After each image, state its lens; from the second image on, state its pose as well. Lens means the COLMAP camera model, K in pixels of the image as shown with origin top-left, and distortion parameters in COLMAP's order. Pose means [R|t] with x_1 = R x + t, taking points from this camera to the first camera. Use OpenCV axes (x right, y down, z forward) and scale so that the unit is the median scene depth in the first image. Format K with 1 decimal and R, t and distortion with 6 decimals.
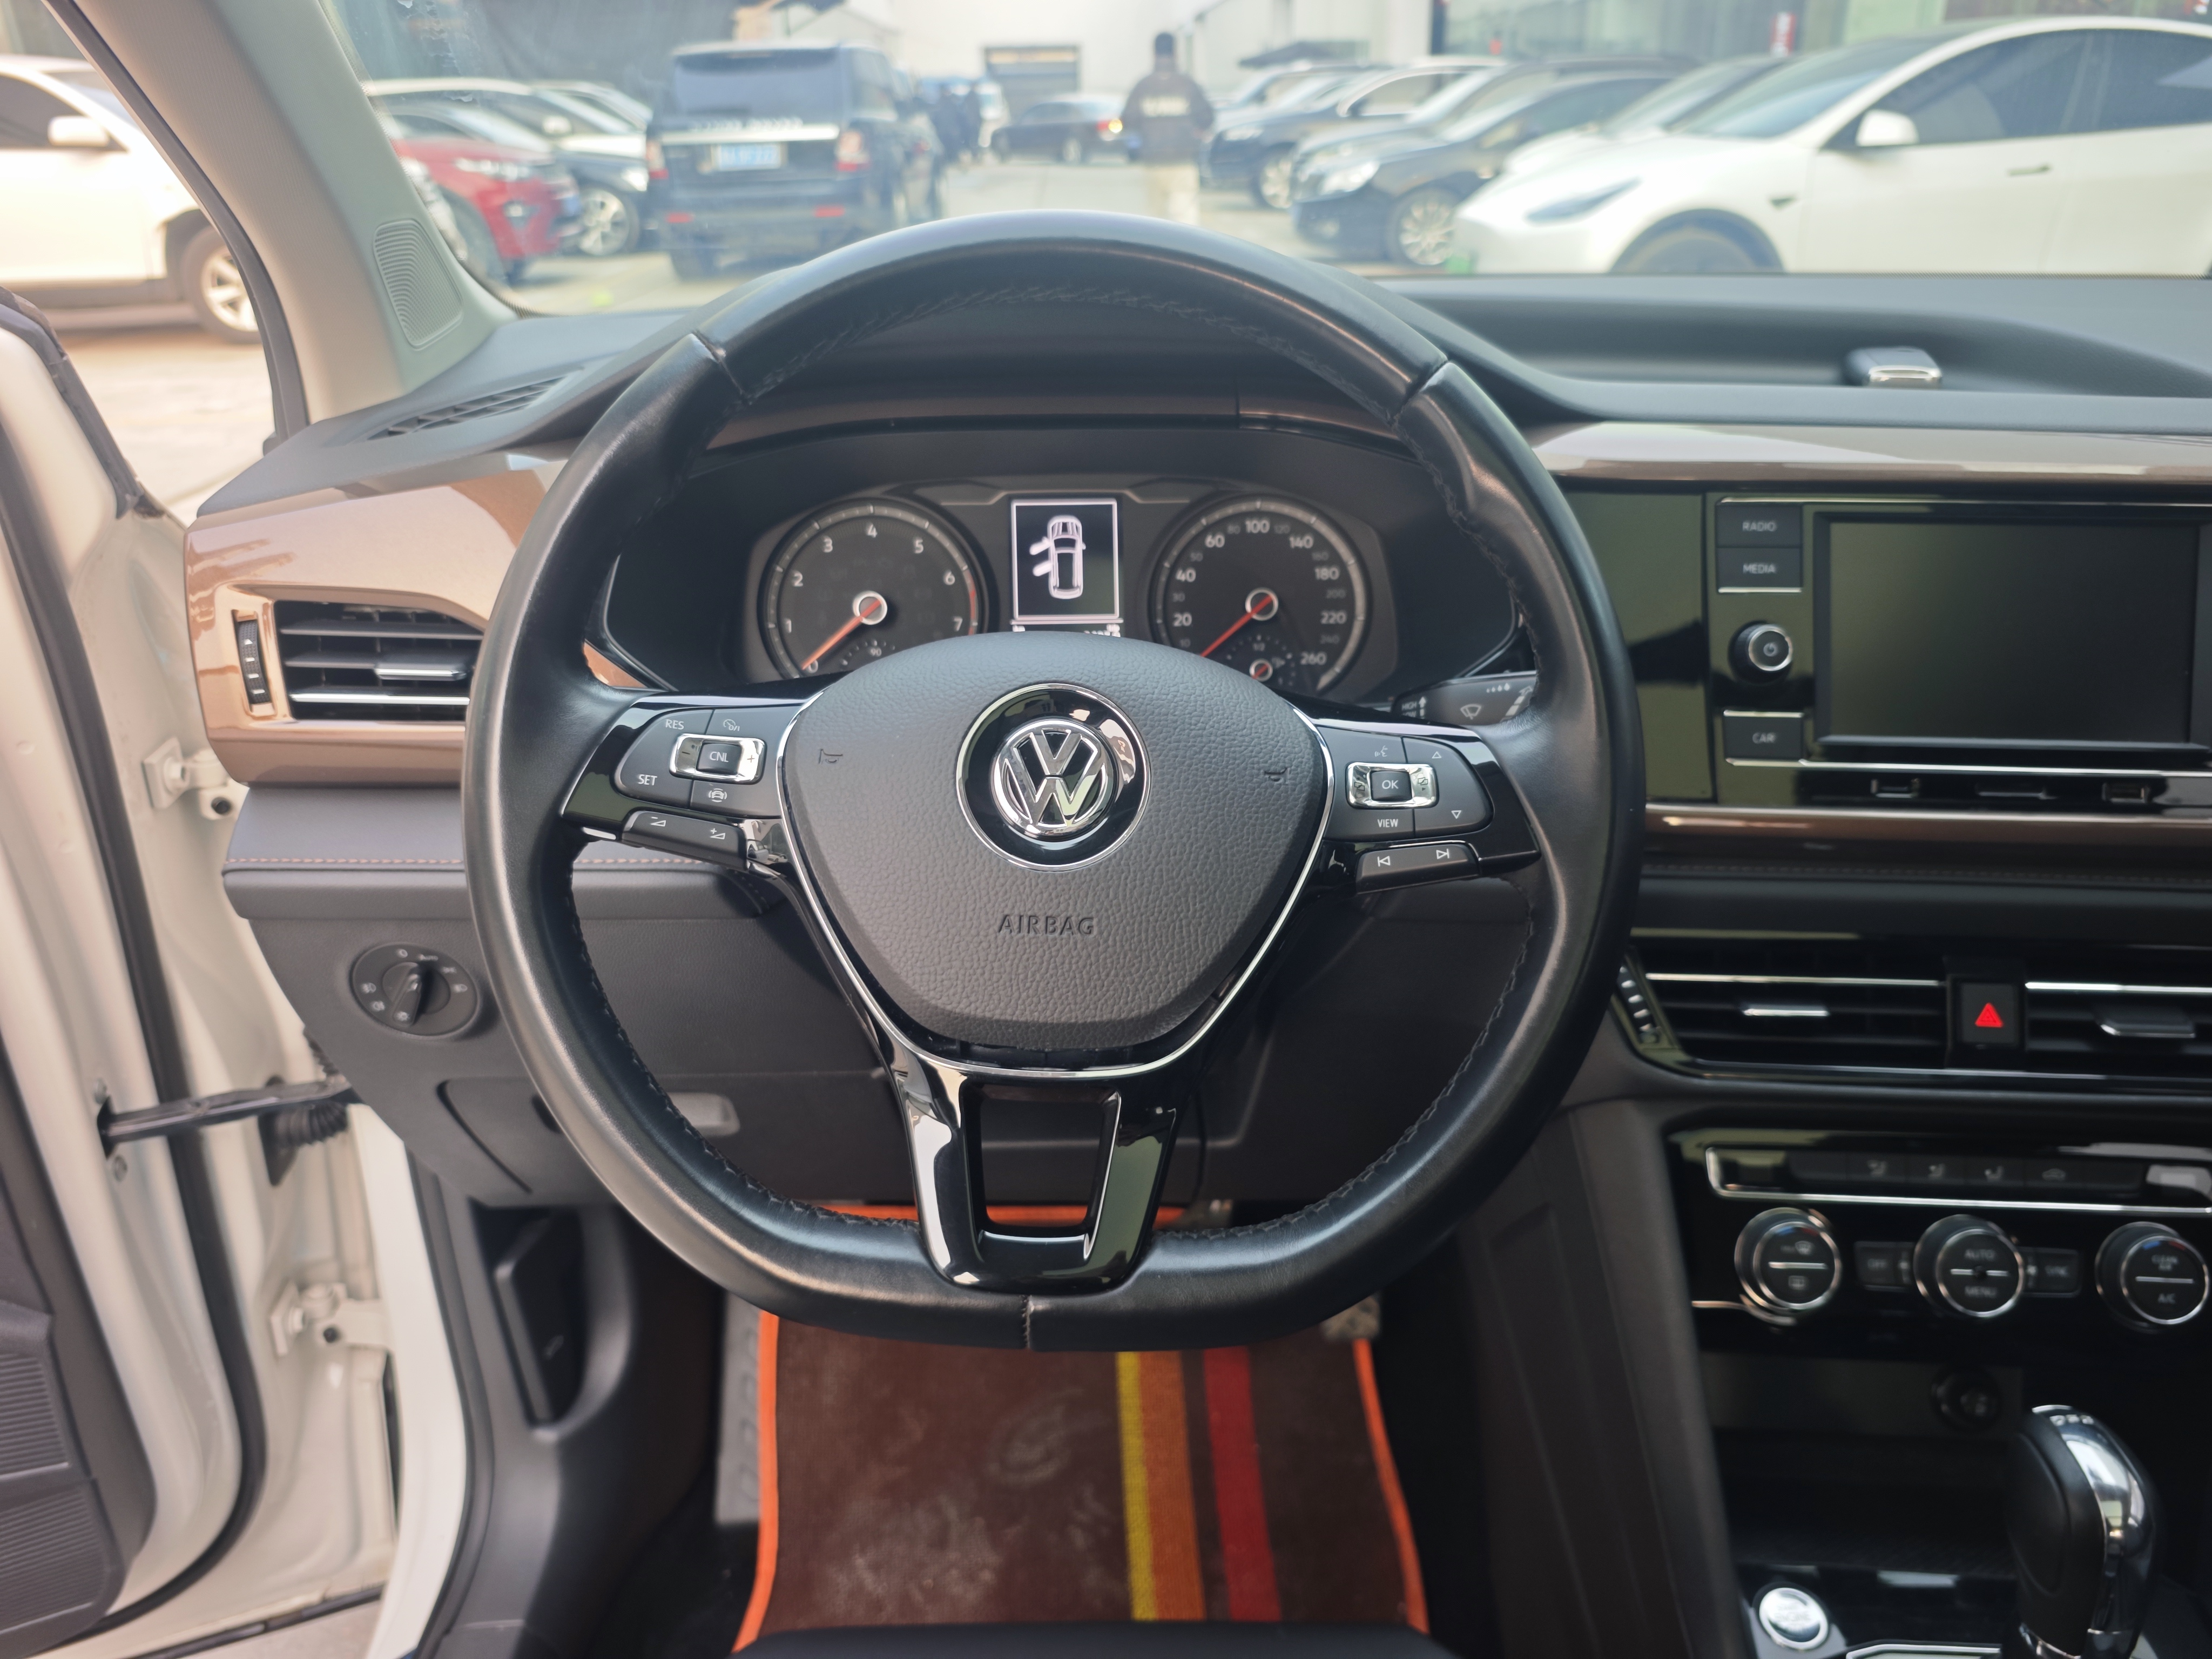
lens RADIAL K [[1548.8, 0, 1114.8], [0, 1548.8, 829.1], [0, 0, 1]] dist [-0.013872, 0.000184]
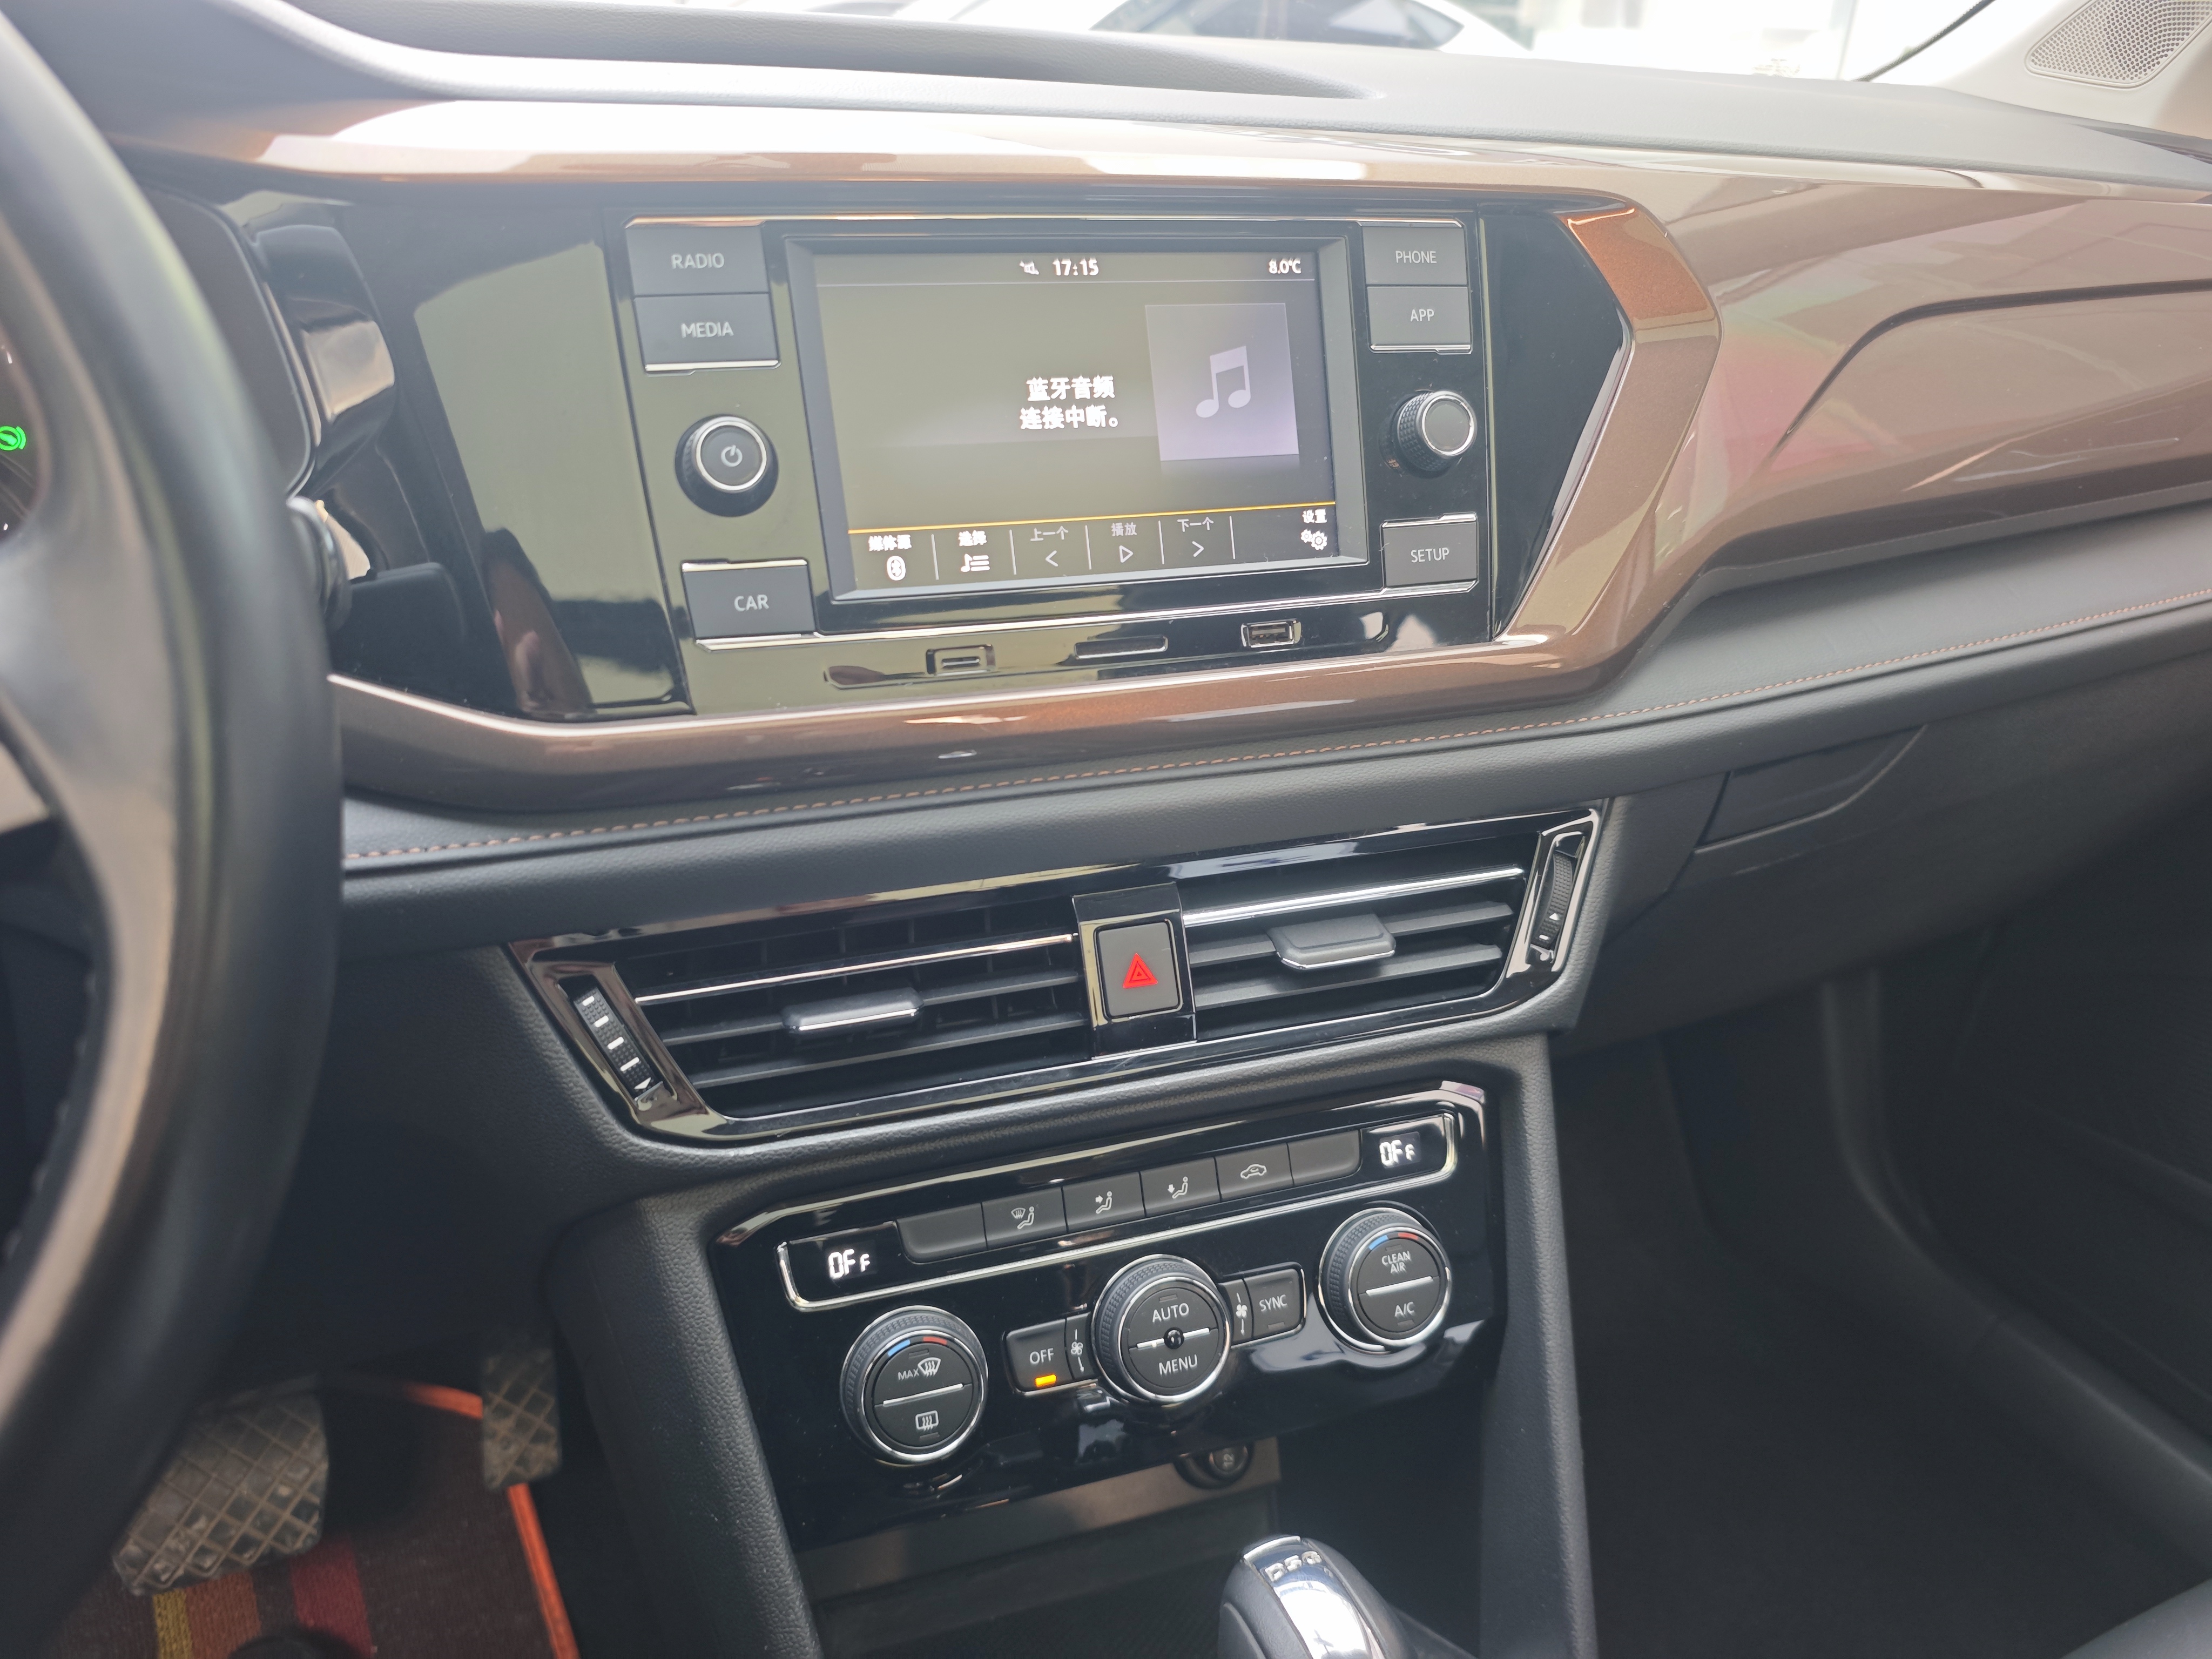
lens RADIAL K [[1569.4, 0, 1085.7], [0, 1569.4, 821.7], [0, 0, 1]] dist [0.015173, -0.033967]
pose [[0.915955, -0.142562, 0.375102, 0.241474], [0.126278, 0.989676, 0.067782, 0.001673], [-0.380893, -0.014718, 0.924502, 0.297762]]
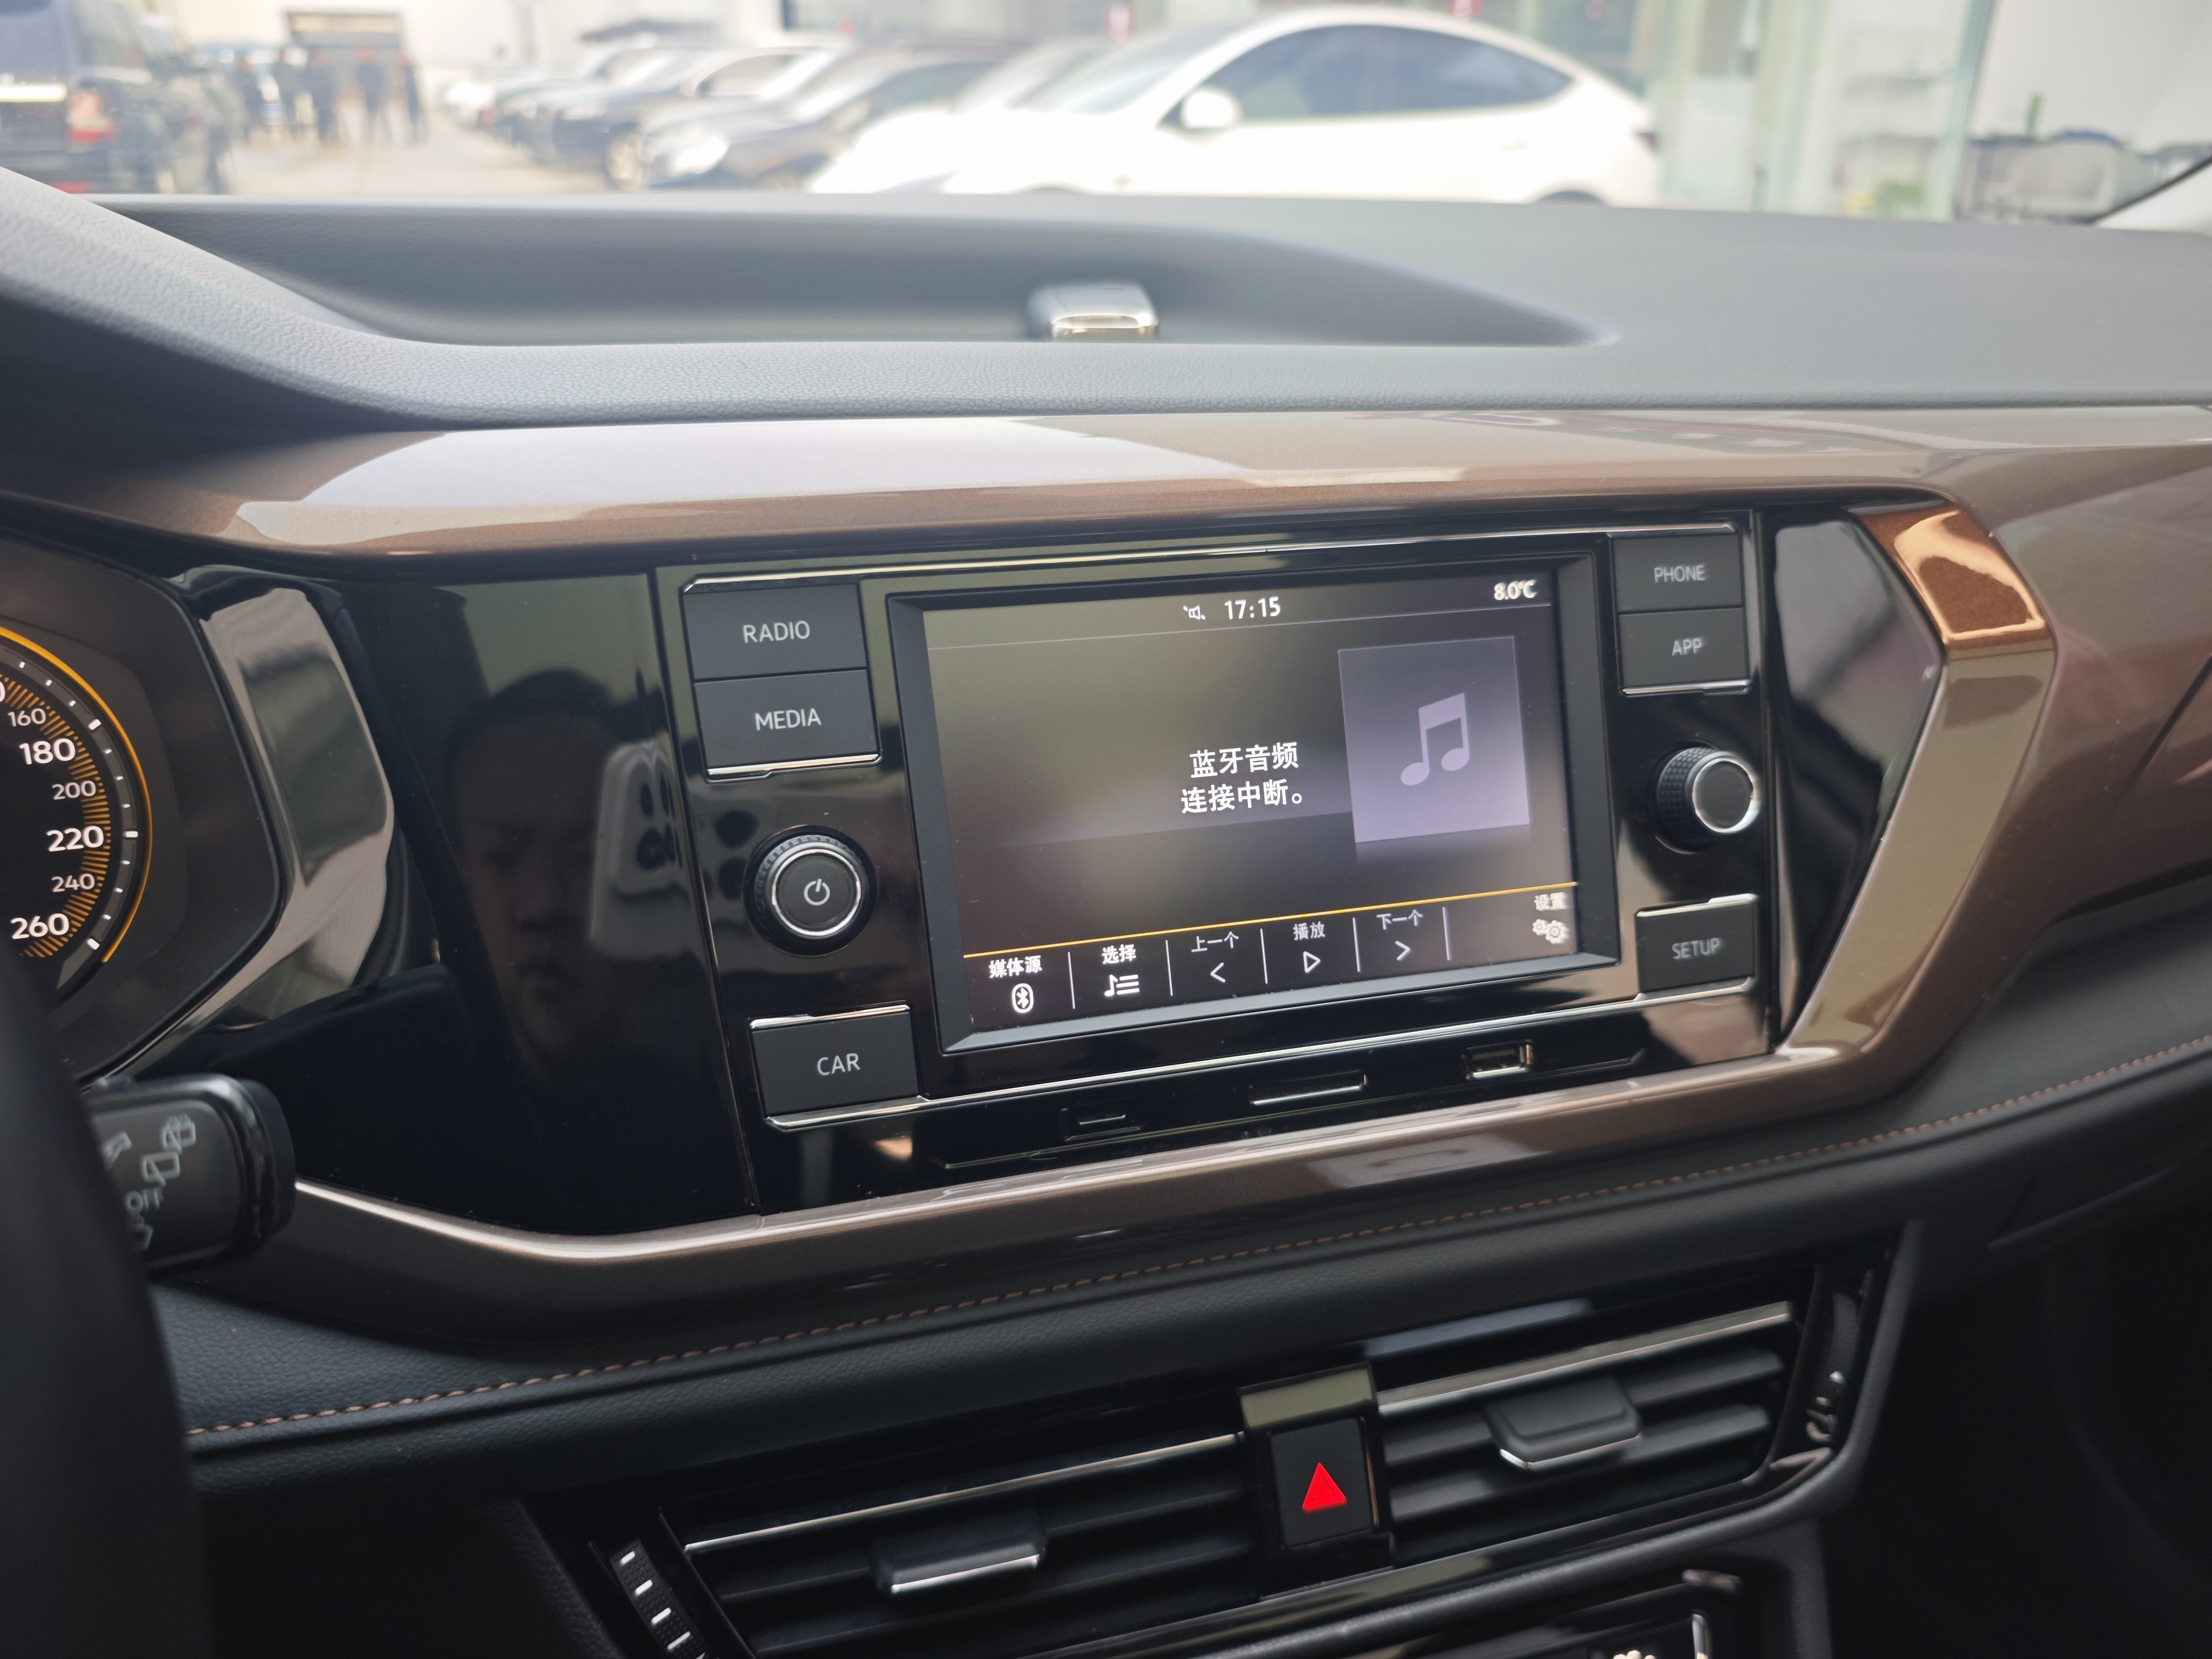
lens RADIAL K [[1573.1, 0, 1088.4], [0, 1573.1, 856.2], [0, 0, 1]] dist [0.000646, -0.006017]
pose [[0.939272, -0.125594, 0.319364, 0.283072], [0.120840, 0.992064, 0.034744, -0.108294], [-0.321193, 0.005958, 0.946995, 0.415765]]
